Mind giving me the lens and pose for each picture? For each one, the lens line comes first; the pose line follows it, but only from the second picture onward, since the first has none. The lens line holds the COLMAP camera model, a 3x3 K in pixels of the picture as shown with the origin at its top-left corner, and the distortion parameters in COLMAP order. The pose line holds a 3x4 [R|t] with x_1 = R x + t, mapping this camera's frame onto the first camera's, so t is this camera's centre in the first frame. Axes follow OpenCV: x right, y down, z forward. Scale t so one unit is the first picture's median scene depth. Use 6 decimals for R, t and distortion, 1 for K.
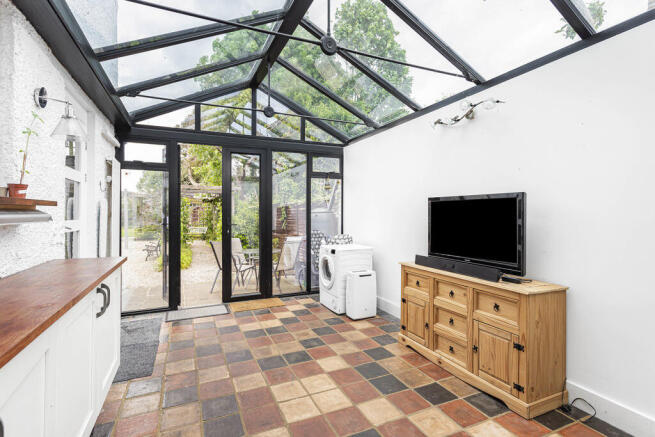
lens RADIAL K [[316.7, 0, 331.3], [0, 316.7, 214.9], [0, 0, 1]] dist [0.000677, 0.000173]
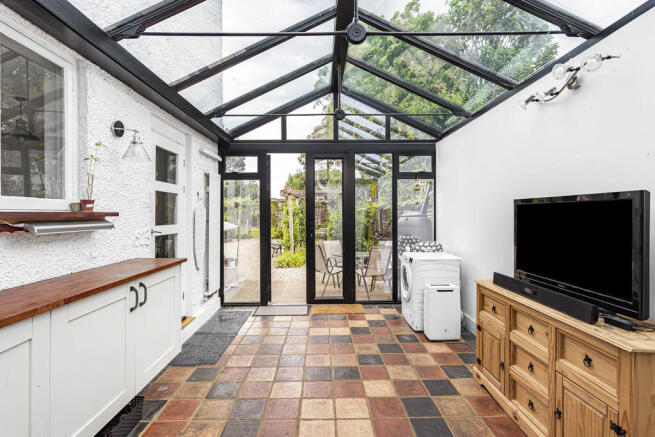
lens RADIAL K [[316.5, 0, 327.7], [0, 316.5, 216.9], [0, 0, 1]] dist [-0.000256, -0.000690]
pose [[0.915464, -0.000379, -0.402400, 0.173921], [0.001730, 0.999994, 0.002993, -0.013141], [0.402396, -0.003436, 0.915459, 0.094756]]
